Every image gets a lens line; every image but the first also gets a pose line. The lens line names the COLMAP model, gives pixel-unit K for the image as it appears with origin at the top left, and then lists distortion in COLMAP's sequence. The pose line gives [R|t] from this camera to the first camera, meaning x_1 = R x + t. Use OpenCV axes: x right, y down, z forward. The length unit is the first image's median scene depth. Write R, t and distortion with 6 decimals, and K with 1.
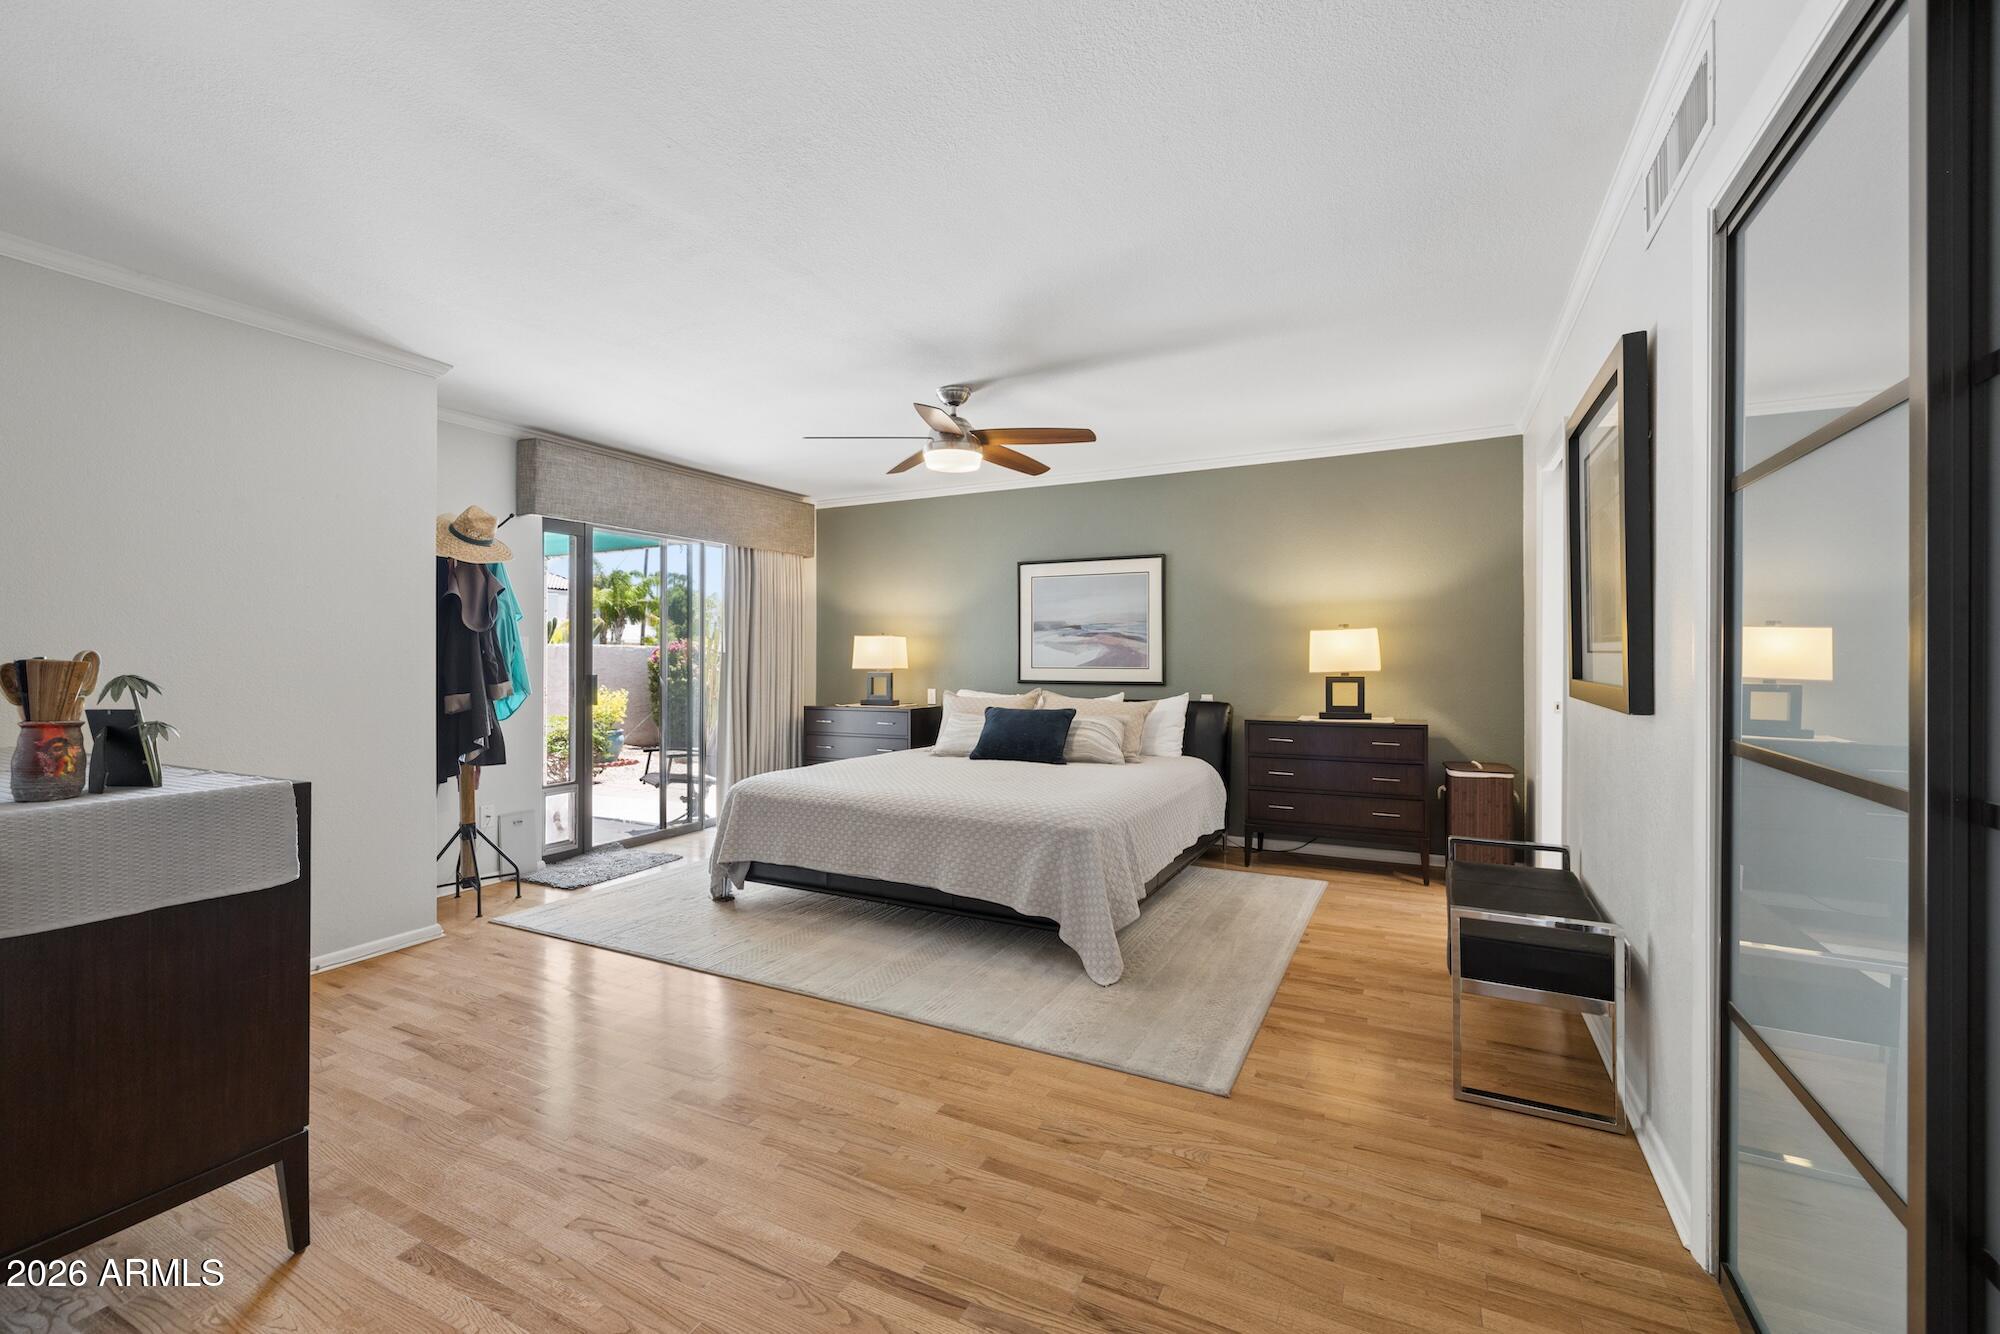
lens RADIAL K [[840.7, 0, 998.9], [0, 840.7, 660.2], [0, 0, 1]] dist [0.000493, -0.000287]
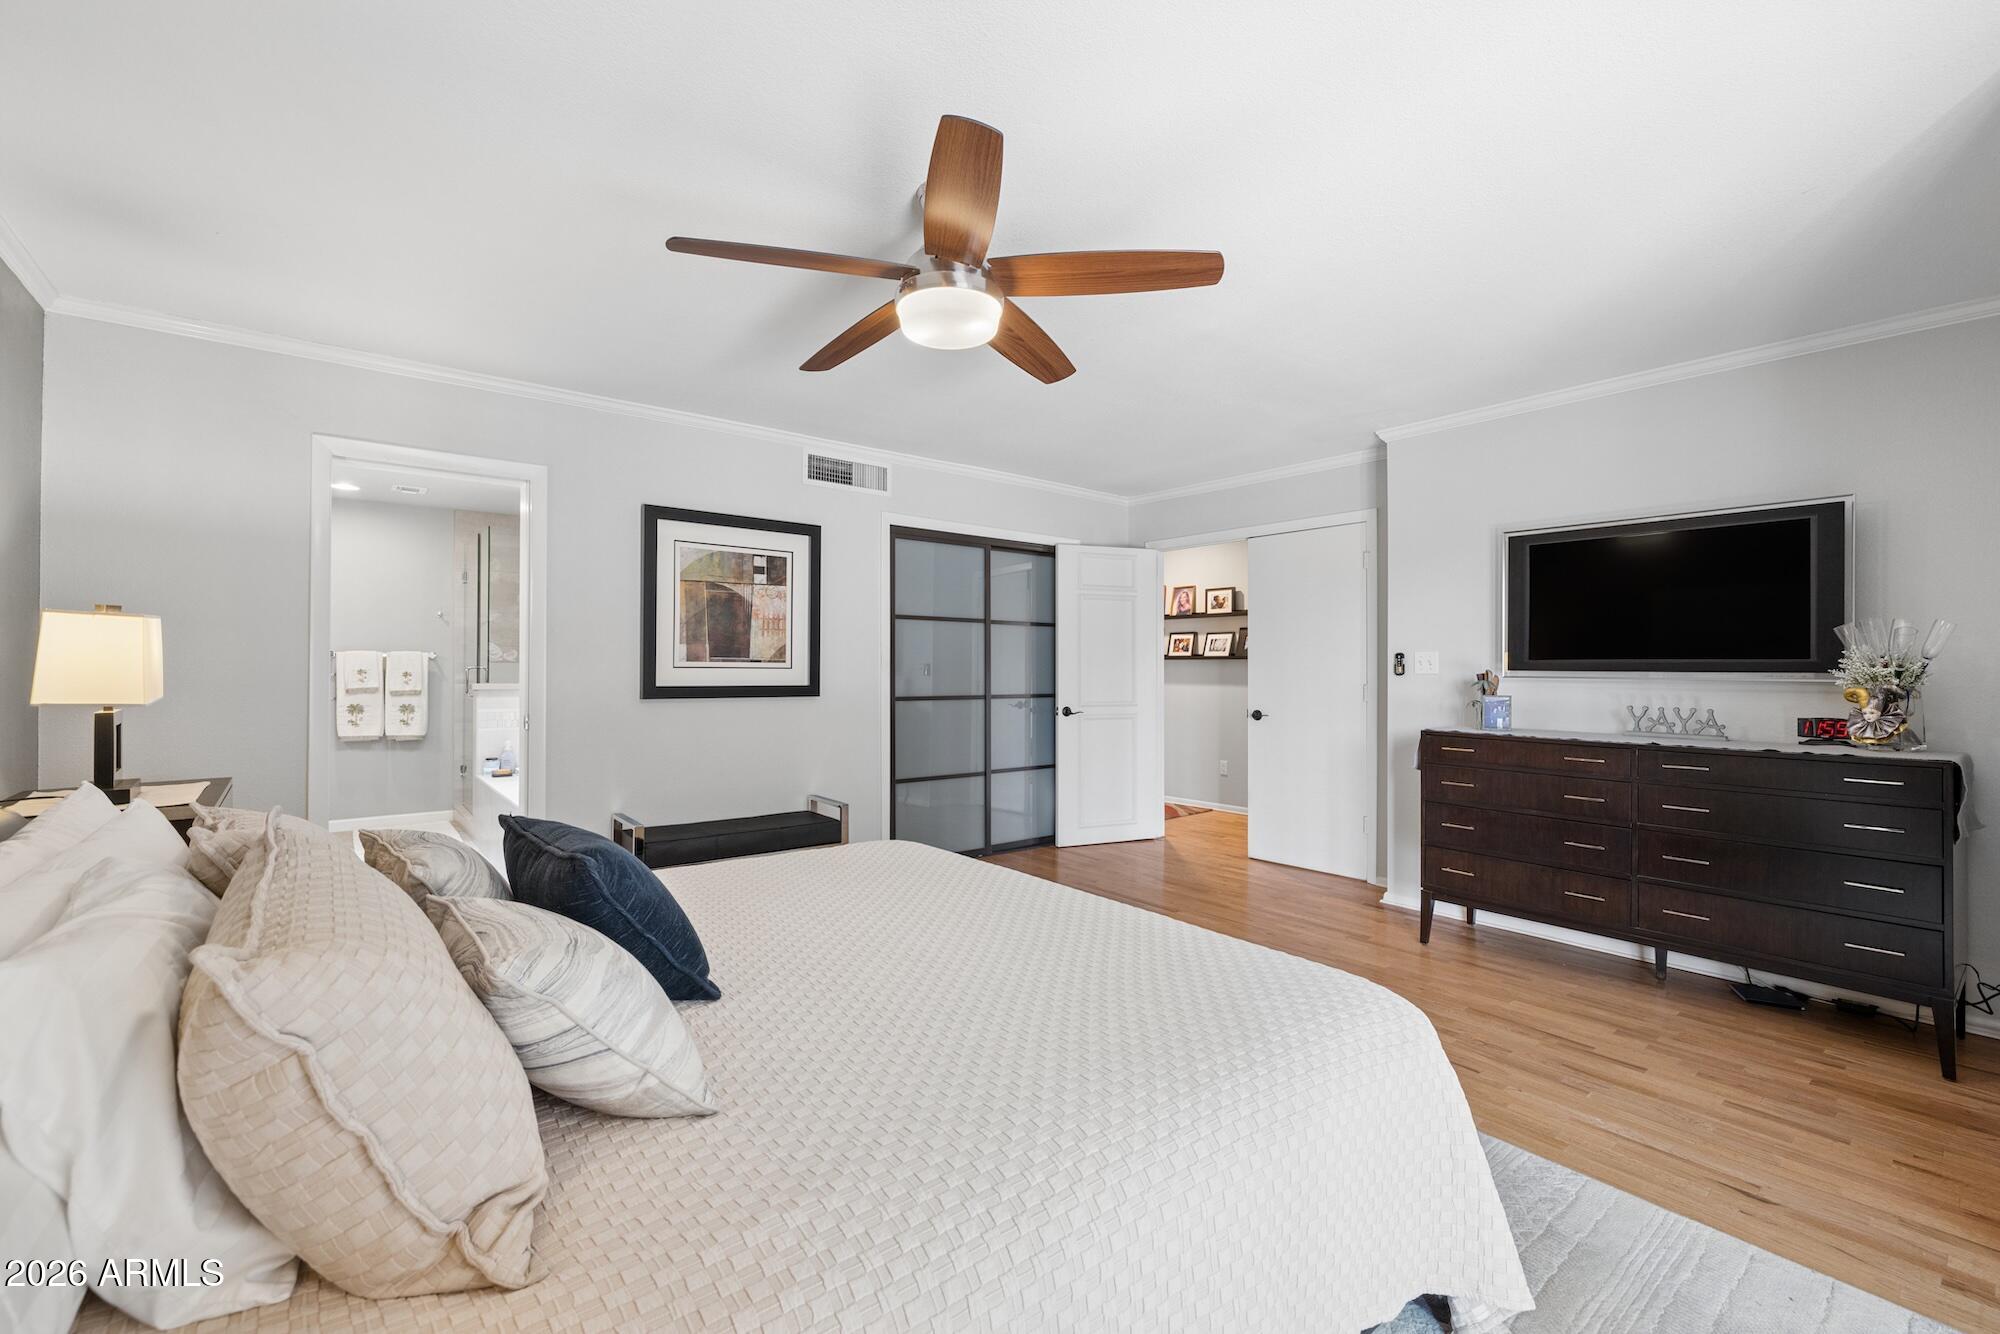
lens RADIAL K [[840.7, 0, 994.7], [0, 840.7, 662.6], [0, 0, 1]] dist [0.000493, -0.000287]
pose [[-0.910394, 0.000410, 0.413742, -0.340264], [0.000063, 1.000000, -0.000852, -0.011458], [-0.413742, -0.000750, -0.910394, 1.634280]]
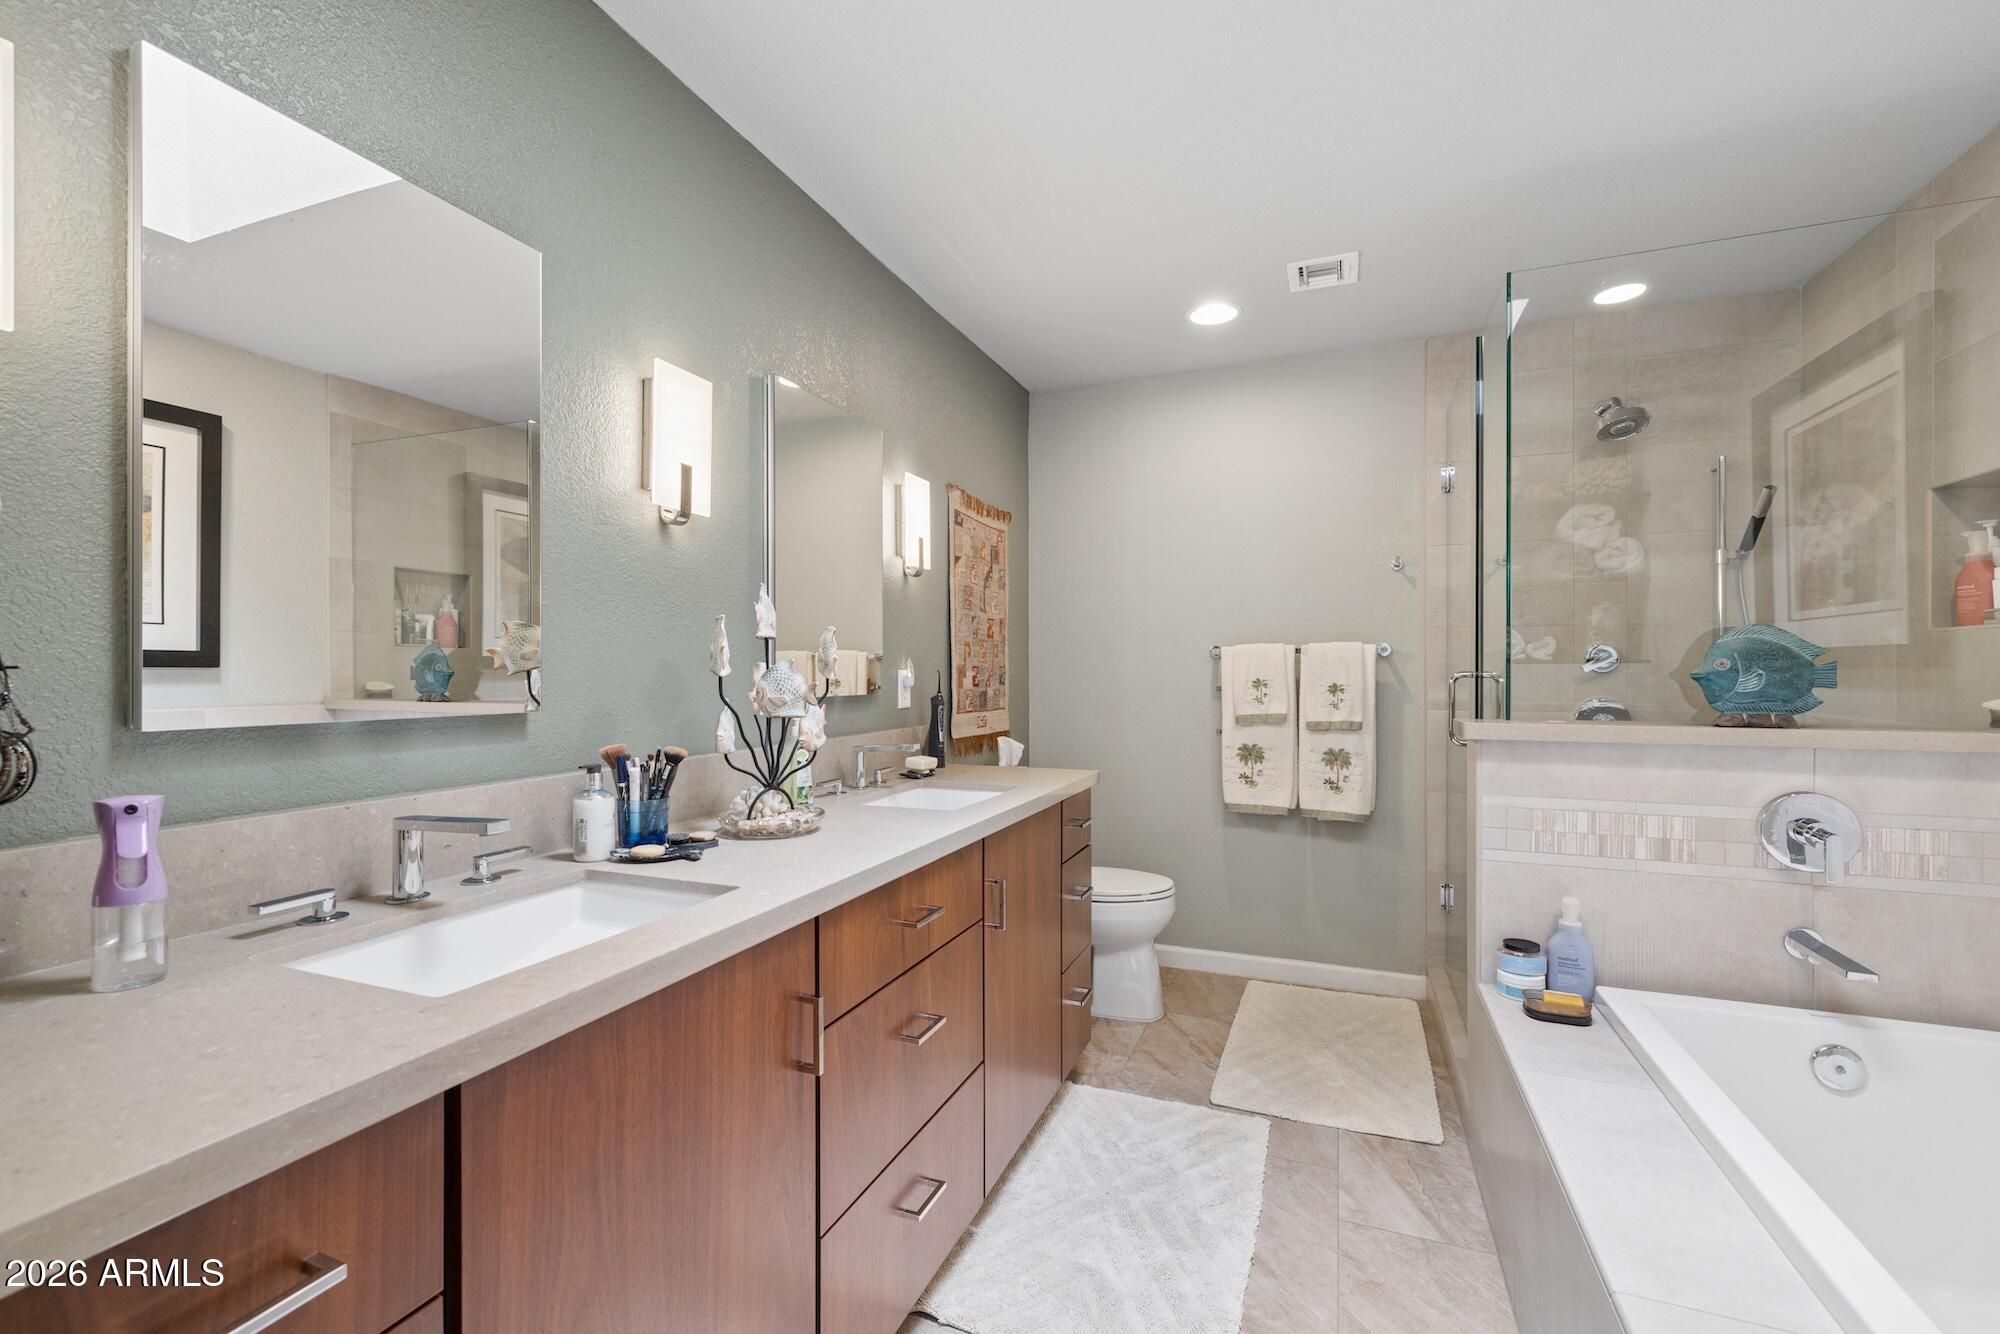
lens RADIAL K [[840.7, 0, 994.5], [0, 840.7, 675.9], [0, 0, 1]] dist [0.000493, -0.000287]
pose [[-0.079524, -0.006217, 0.996814, 0.672765], [0.009601, 0.999929, 0.007002, -0.011596], [-0.996787, 0.010127, -0.079459, 0.958977]]
